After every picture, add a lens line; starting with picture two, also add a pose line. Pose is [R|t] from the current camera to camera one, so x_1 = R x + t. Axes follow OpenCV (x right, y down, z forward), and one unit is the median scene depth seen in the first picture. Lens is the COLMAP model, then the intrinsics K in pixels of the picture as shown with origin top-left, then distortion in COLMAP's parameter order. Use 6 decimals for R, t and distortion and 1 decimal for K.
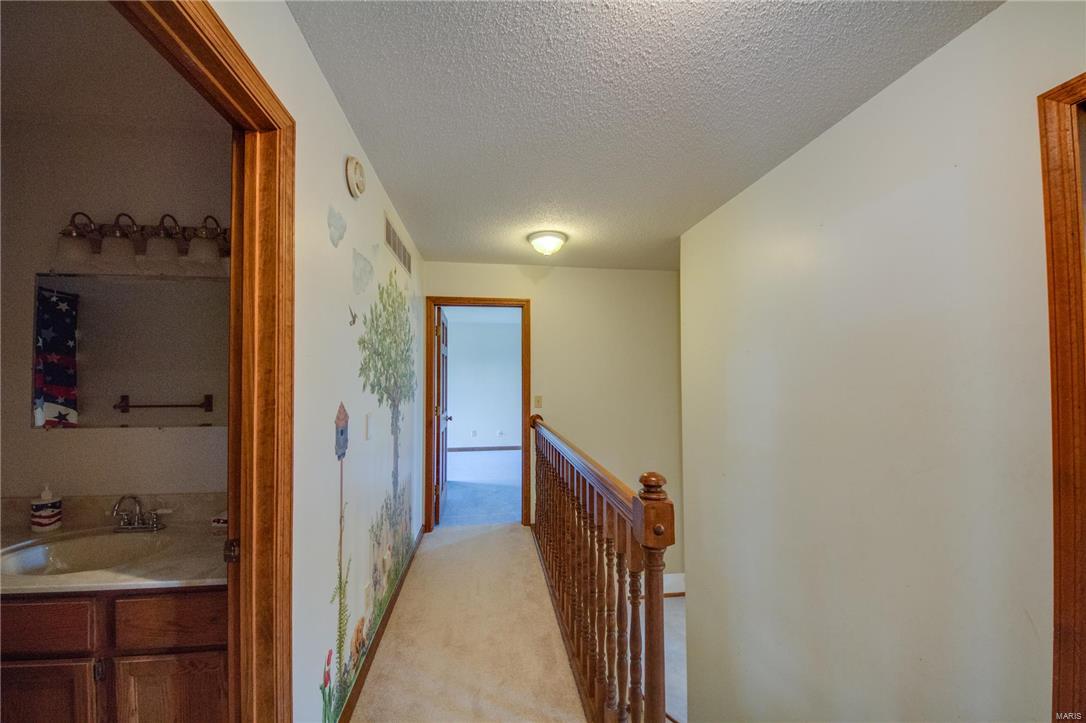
lens RADIAL K [[408.4, 0, 539.9], [0, 408.4, 370.1], [0, 0, 1]] dist [0.000204, -0.012055]
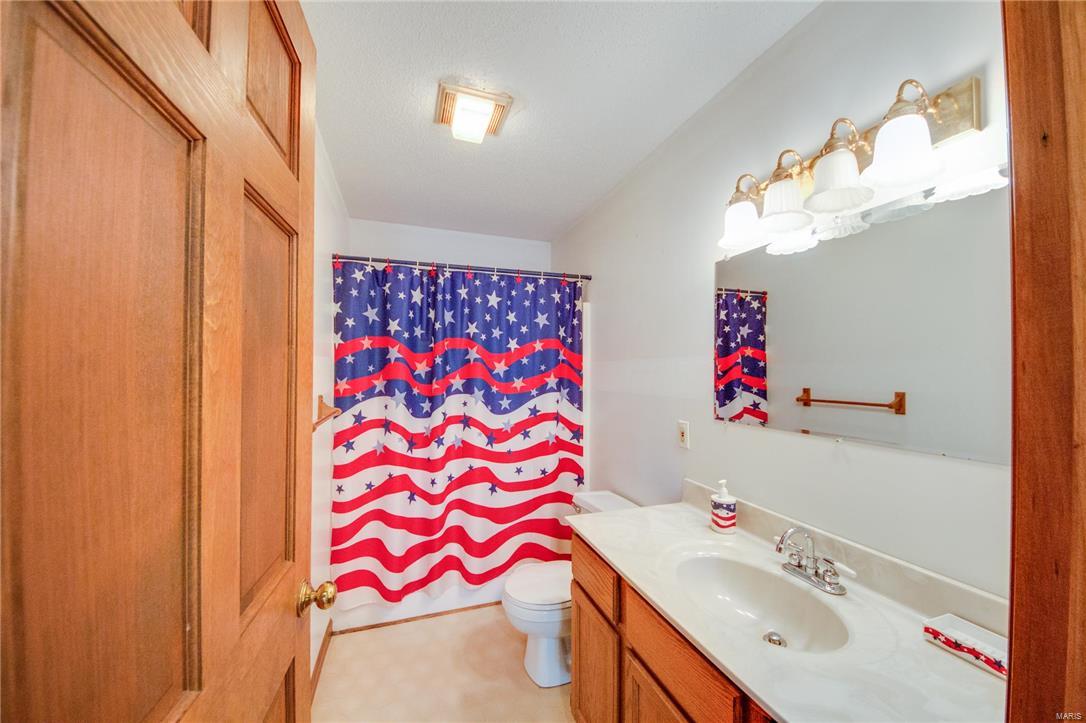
lens RADIAL K [[408.4, 0, 539.9], [0, 408.4, 370.1], [0, 0, 1]] dist [0.000204, -0.012055]
pose [[0.177550, 0.001114, -0.984111, -0.203676], [0.015202, 0.999877, 0.003874, 0.007005], [0.983994, -0.015648, 0.177511, 0.220127]]
